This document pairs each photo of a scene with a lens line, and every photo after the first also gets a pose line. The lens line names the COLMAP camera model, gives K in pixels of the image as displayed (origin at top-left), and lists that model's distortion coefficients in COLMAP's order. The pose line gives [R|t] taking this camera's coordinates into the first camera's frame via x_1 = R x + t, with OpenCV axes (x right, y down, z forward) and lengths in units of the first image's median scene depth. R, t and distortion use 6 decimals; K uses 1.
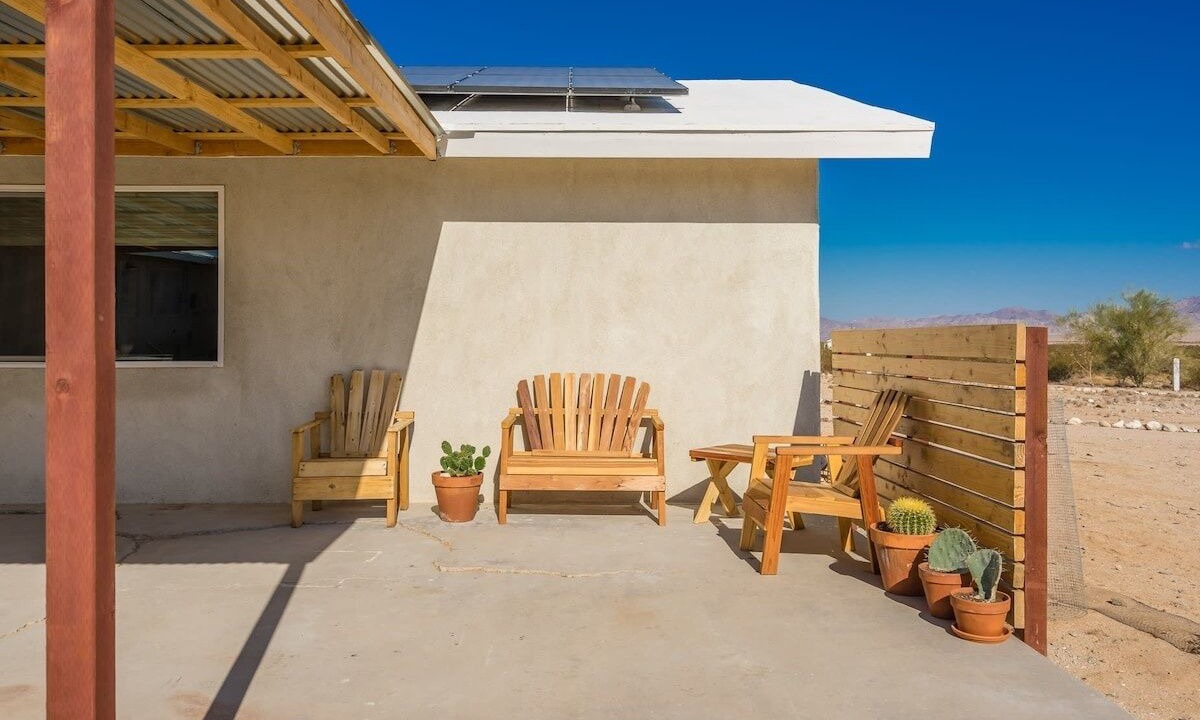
lens RADIAL K [[900.7, 0, 601.4], [0, 900.7, 353.5], [0, 0, 1]] dist [0.008240, 0.003478]
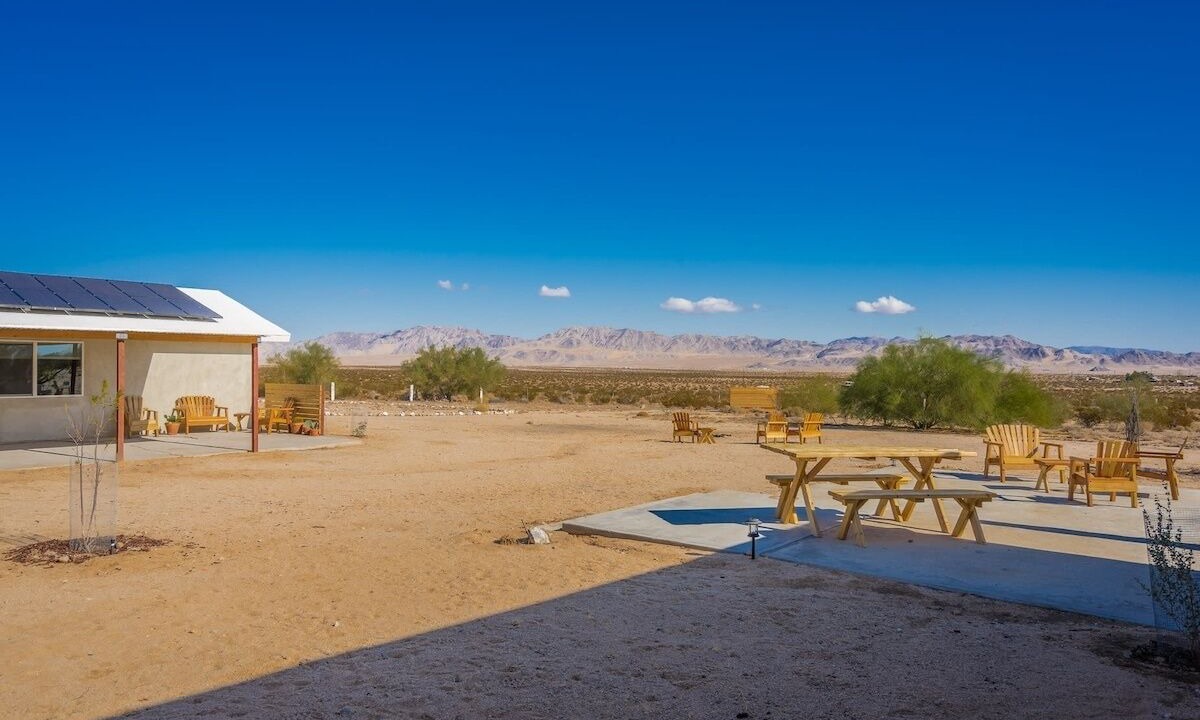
lens RADIAL K [[715.2, 0, 602.1], [0, 715.2, 362.5], [0, 0, 1]] dist [-0.007022, -0.003390]
pose [[0.597109, 0.016742, 0.801986, -1.346512], [-0.002405, 0.999815, -0.019081, -0.061457], [-0.802157, 0.009464, 0.597038, -2.028893]]
